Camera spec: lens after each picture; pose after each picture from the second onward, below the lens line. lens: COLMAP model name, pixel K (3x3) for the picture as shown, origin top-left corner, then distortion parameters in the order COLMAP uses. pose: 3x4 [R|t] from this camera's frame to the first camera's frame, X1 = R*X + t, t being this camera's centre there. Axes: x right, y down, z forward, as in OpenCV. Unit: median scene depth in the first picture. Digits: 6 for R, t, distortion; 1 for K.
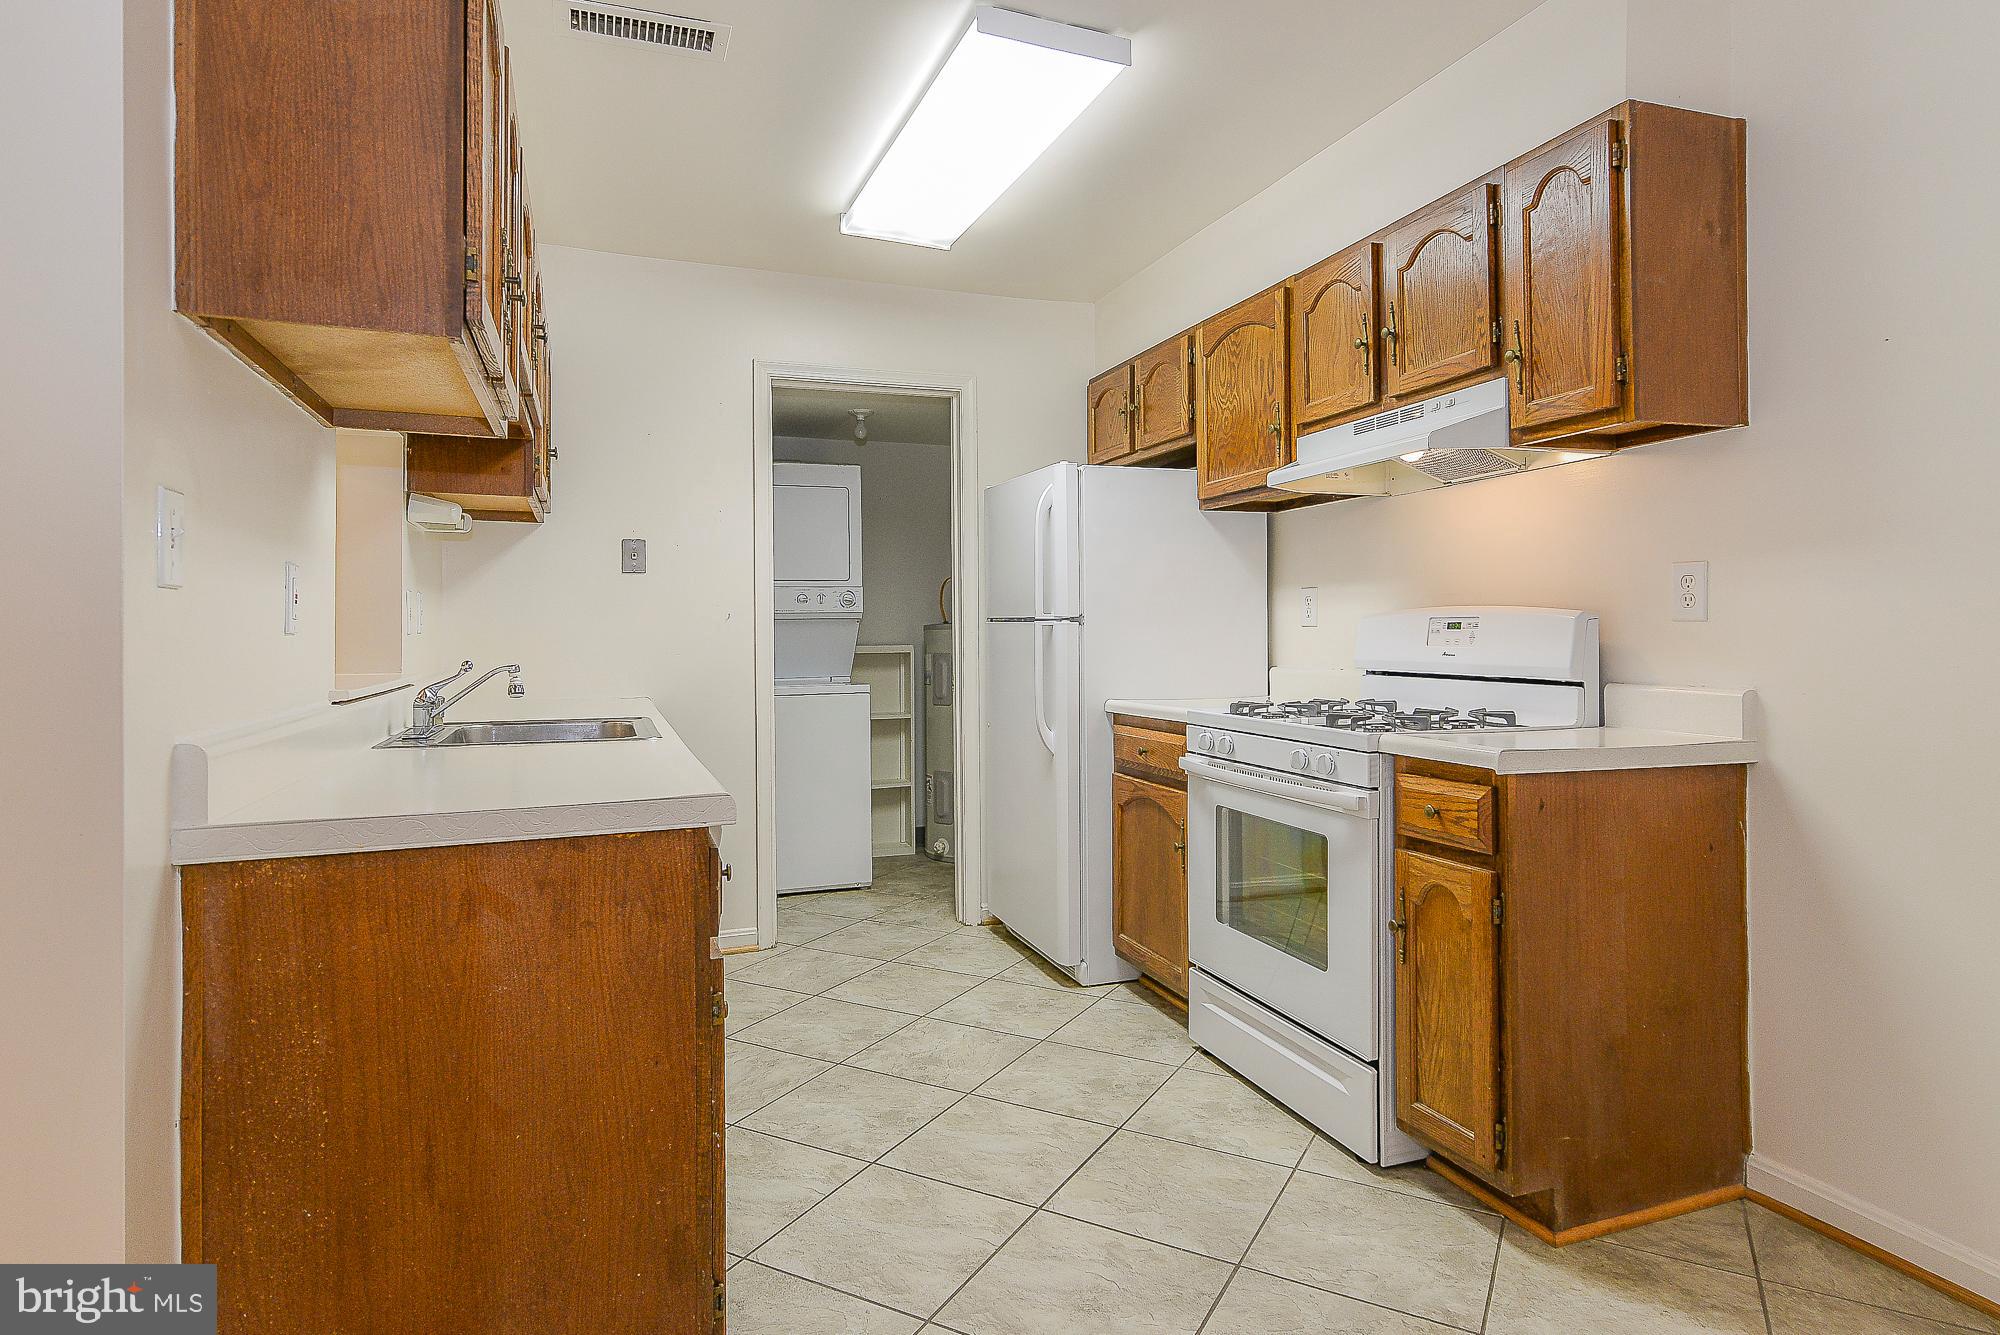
lens RADIAL K [[1096.2, 0, 1009.4], [0, 1096.2, 641.2], [0, 0, 1]] dist [0.013204, 0.001485]
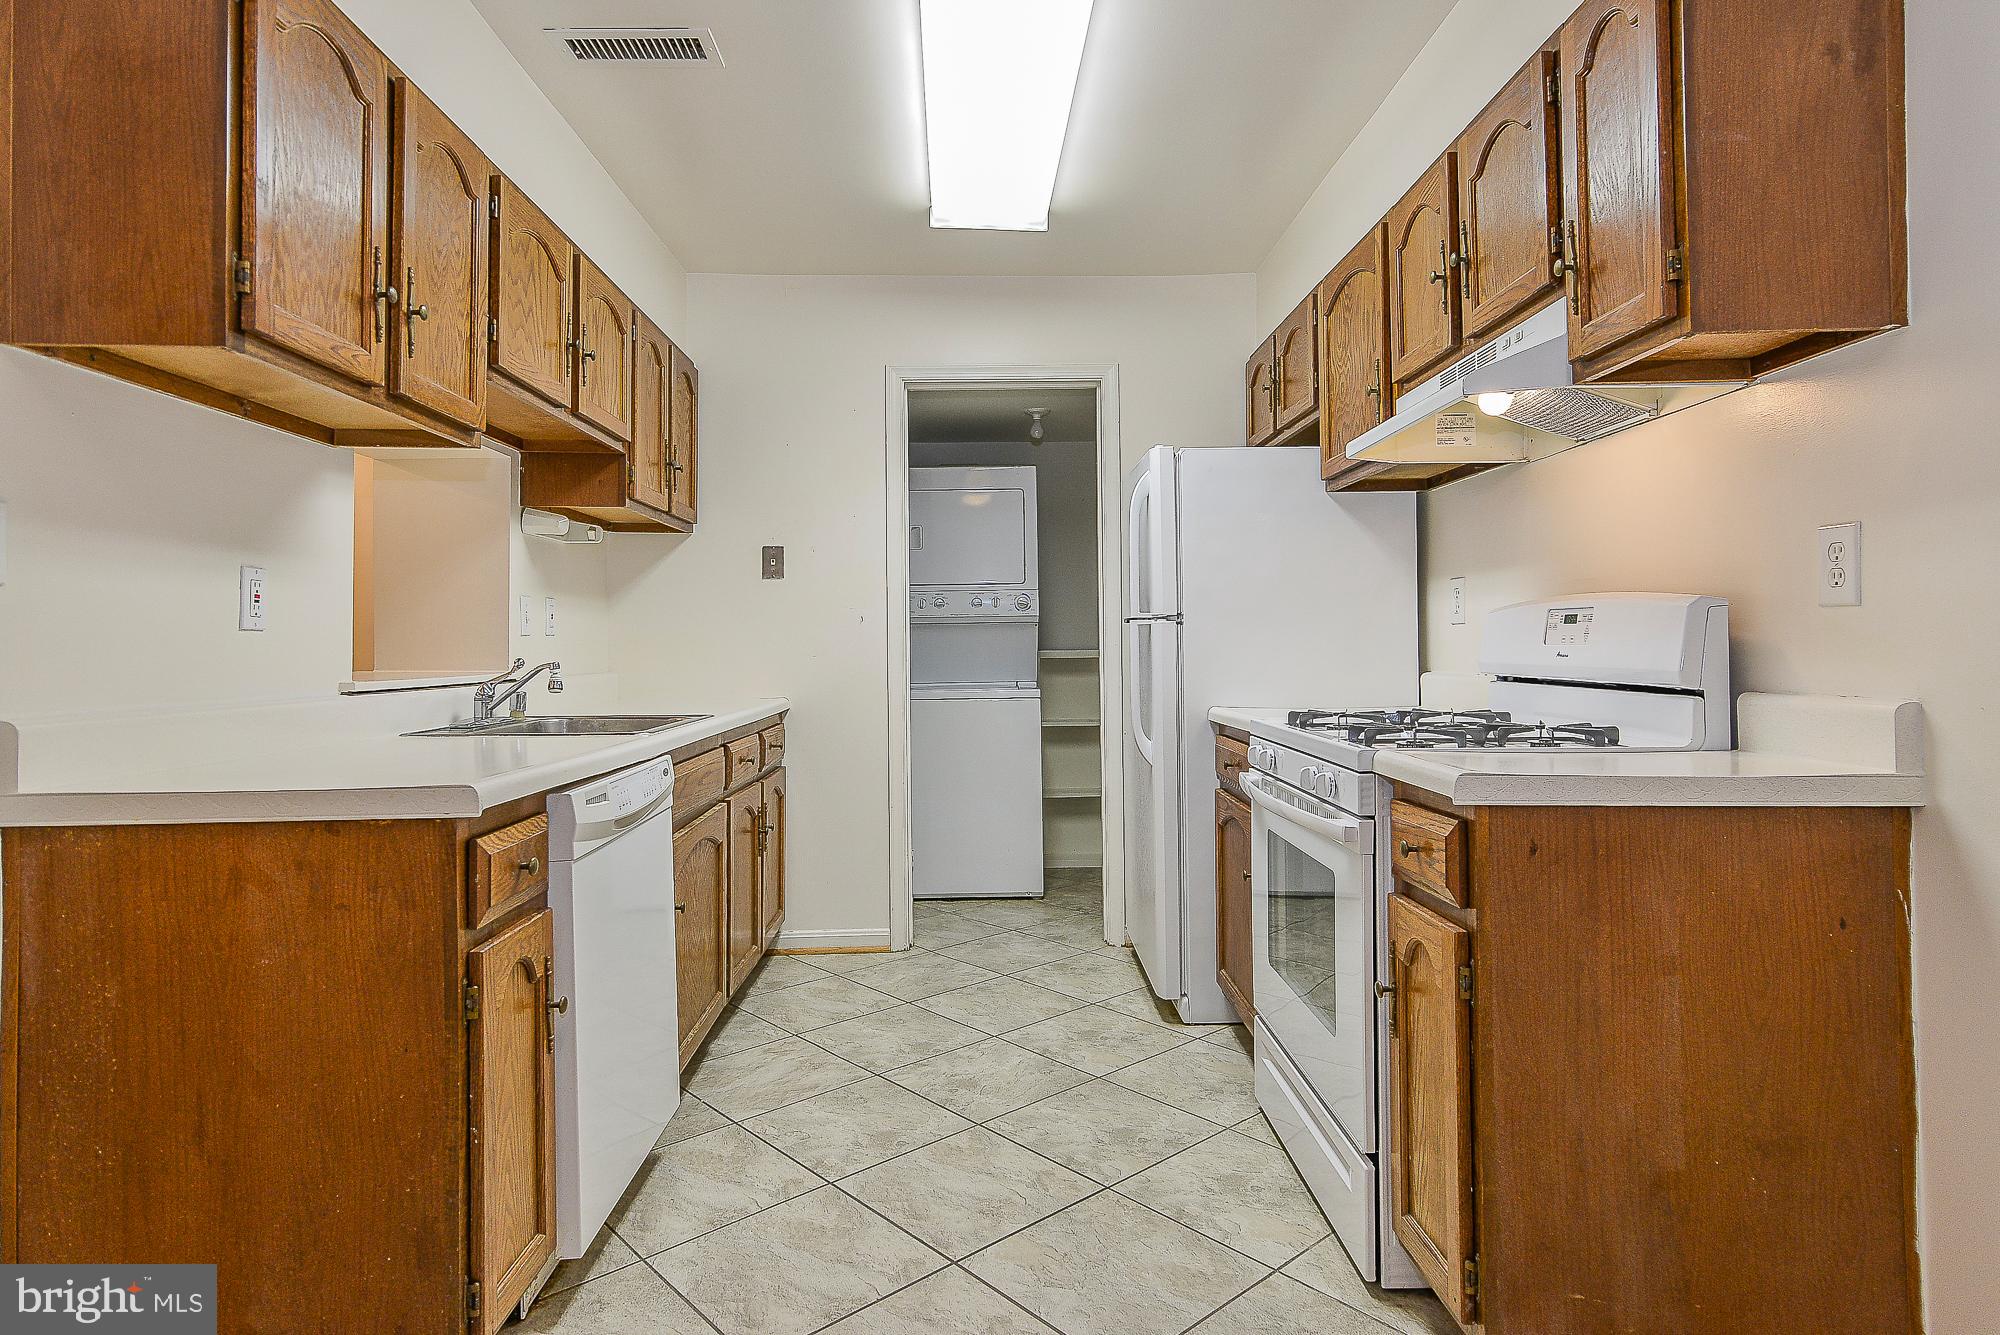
lens RADIAL K [[1096.2, 0, 1009.4], [0, 1096.2, 641.2], [0, 0, 1]] dist [0.013204, 0.001485]
pose [[0.945616, -0.002597, -0.325275, 0.317061], [-0.000433, 0.999957, -0.009241, 0.010899], [0.325285, 0.008880, 0.945574, 0.133065]]
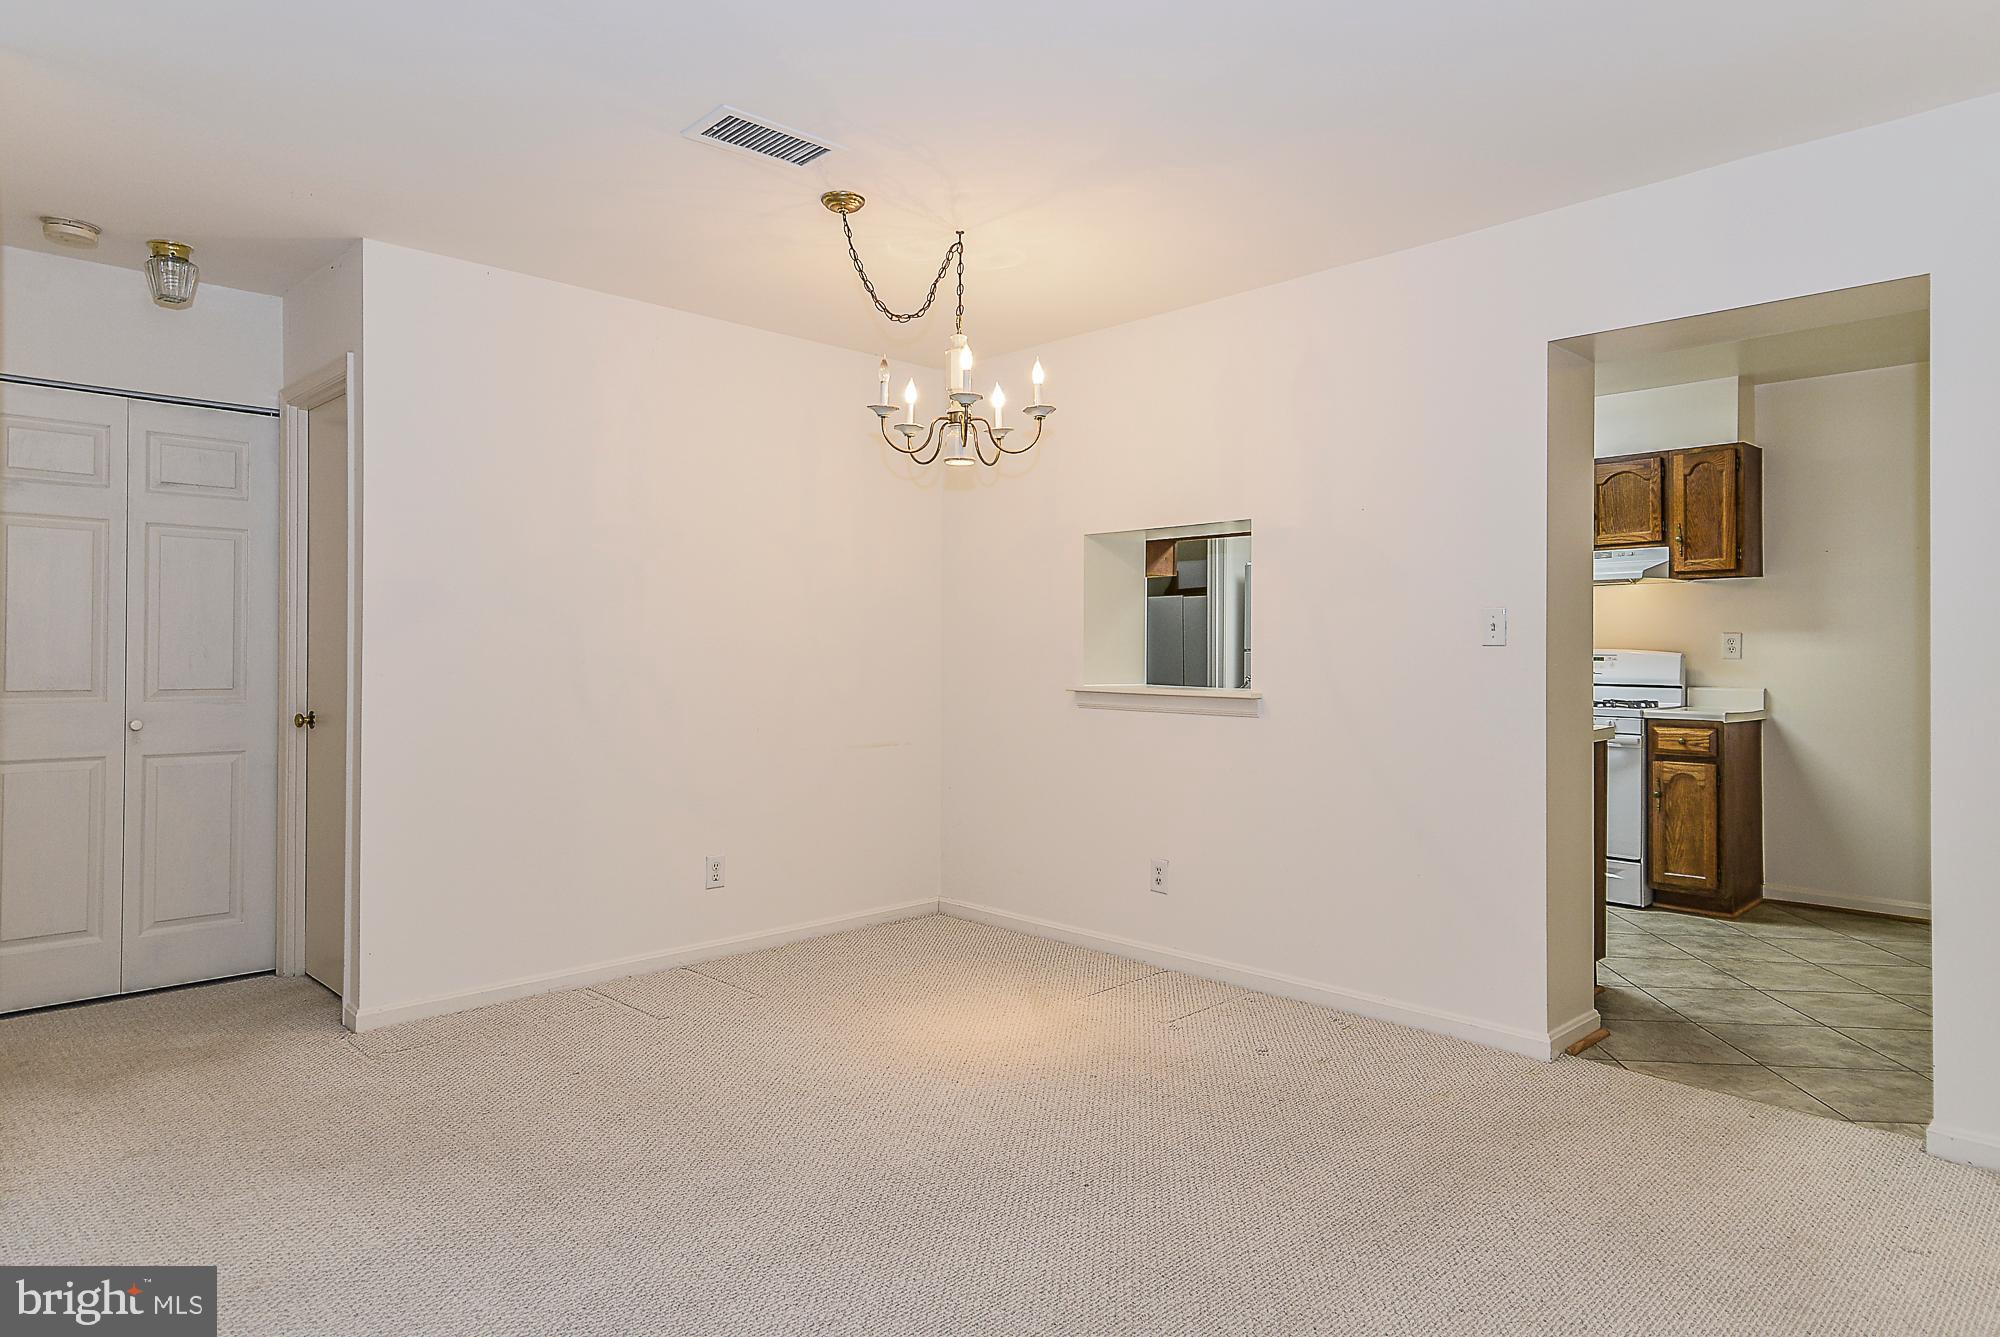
lens RADIAL K [[1164.2, 0, 998.7], [0, 1164.2, 646.6], [0, 0, 1]] dist [0.003281, 0.000679]
pose [[0.918774, 0.010795, 0.394637, -1.615965], [-0.005222, 0.999871, -0.015192, 0.001241], [-0.394750, 0.011897, 0.918712, -0.578372]]
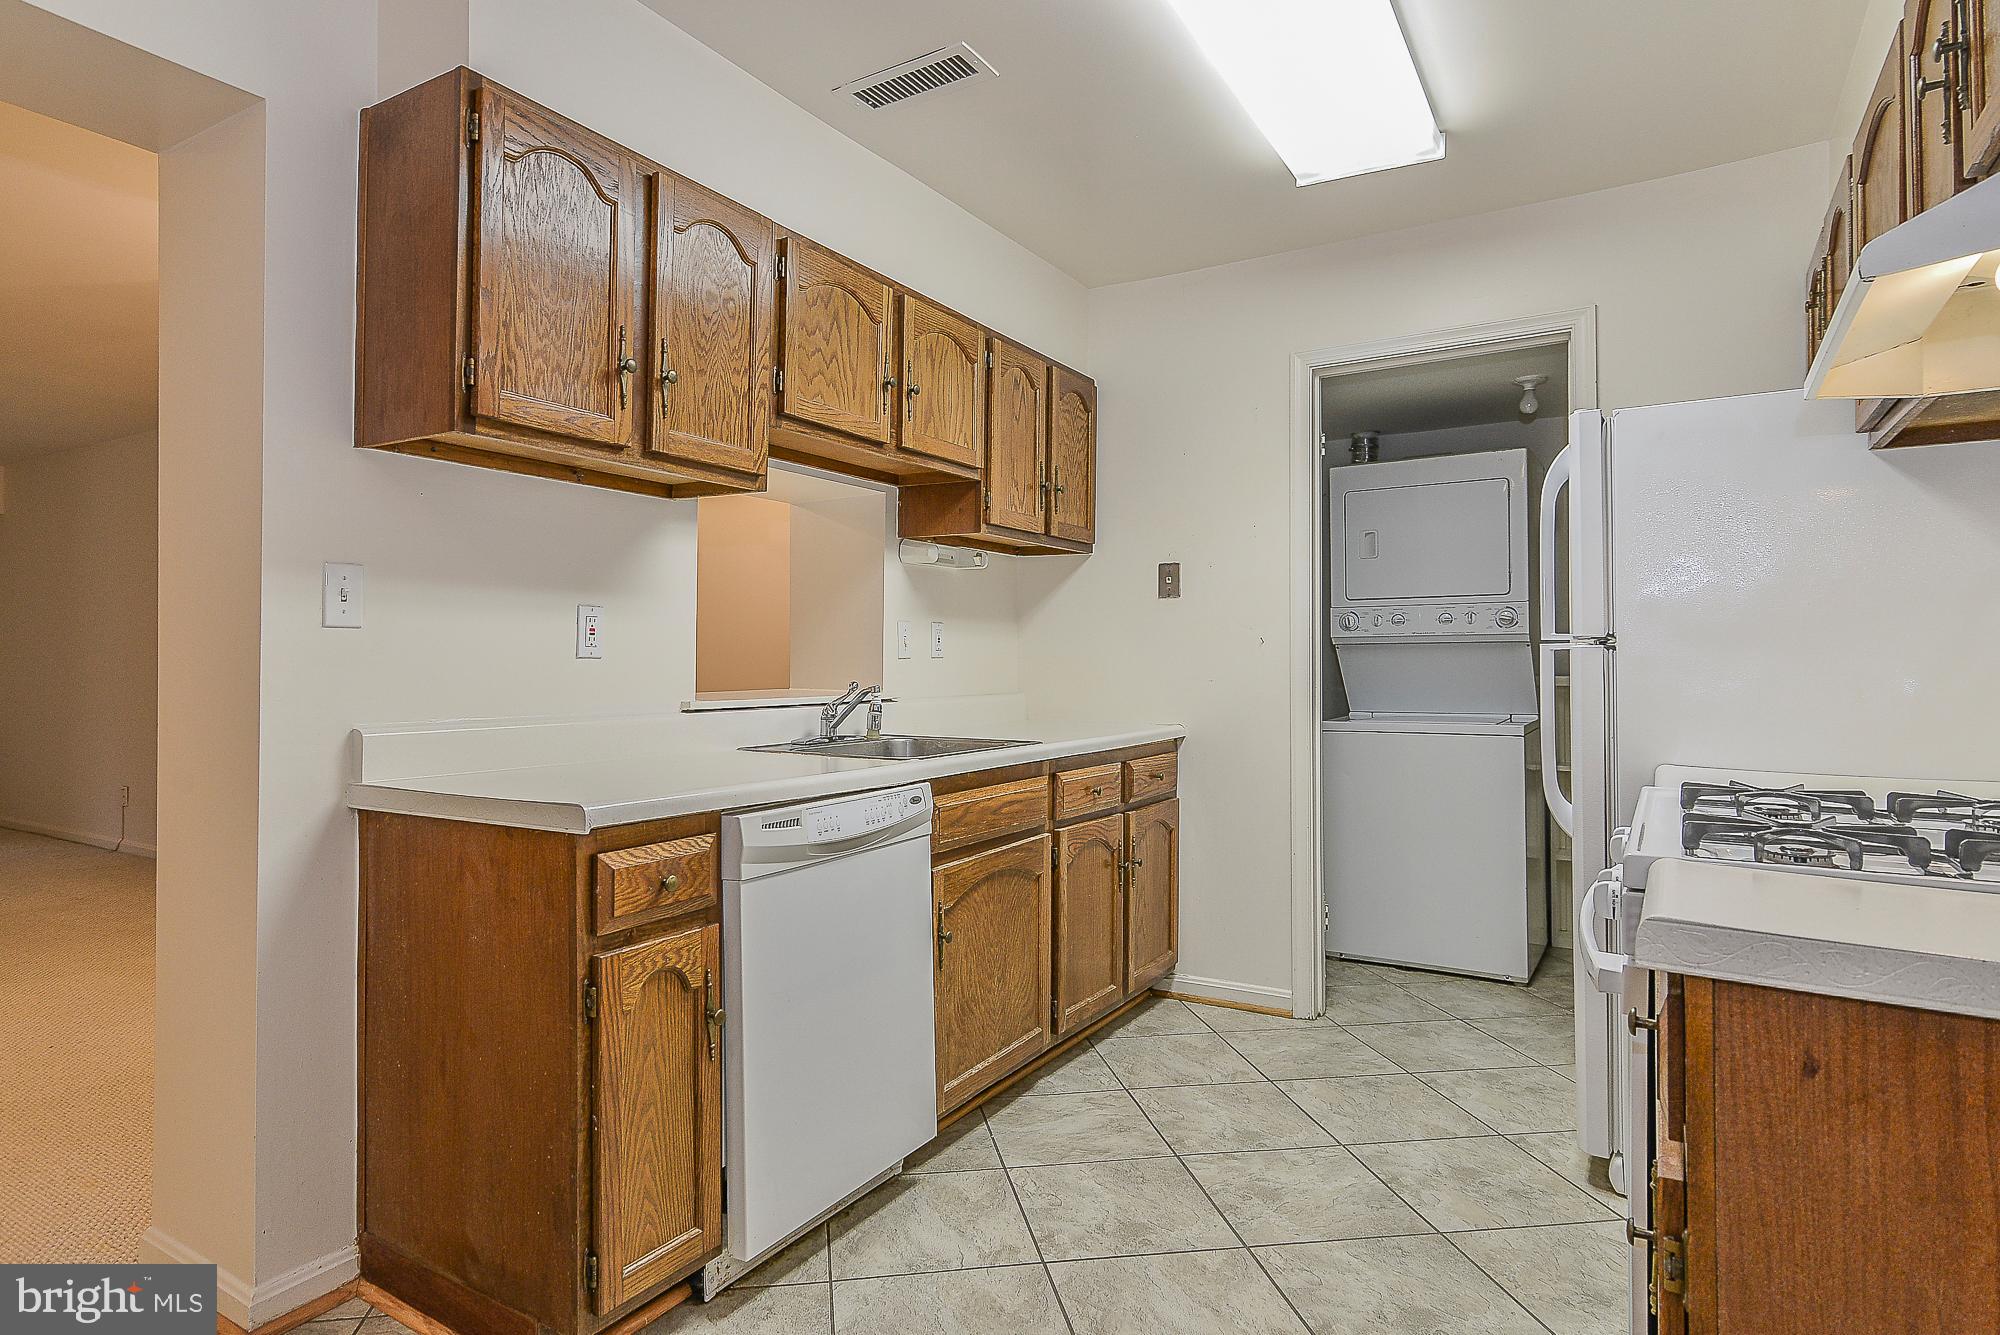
lens RADIAL K [[1114.9, 0, 964.2], [0, 1114.9, 655.5], [0, 0, 1]] dist [0.013352, -0.000145]
pose [[0.604756, 0.002457, -0.796407, 0.517596], [-0.010382, 0.999935, -0.004800, -0.005135], [0.796343, 0.011171, 0.604742, 0.381024]]
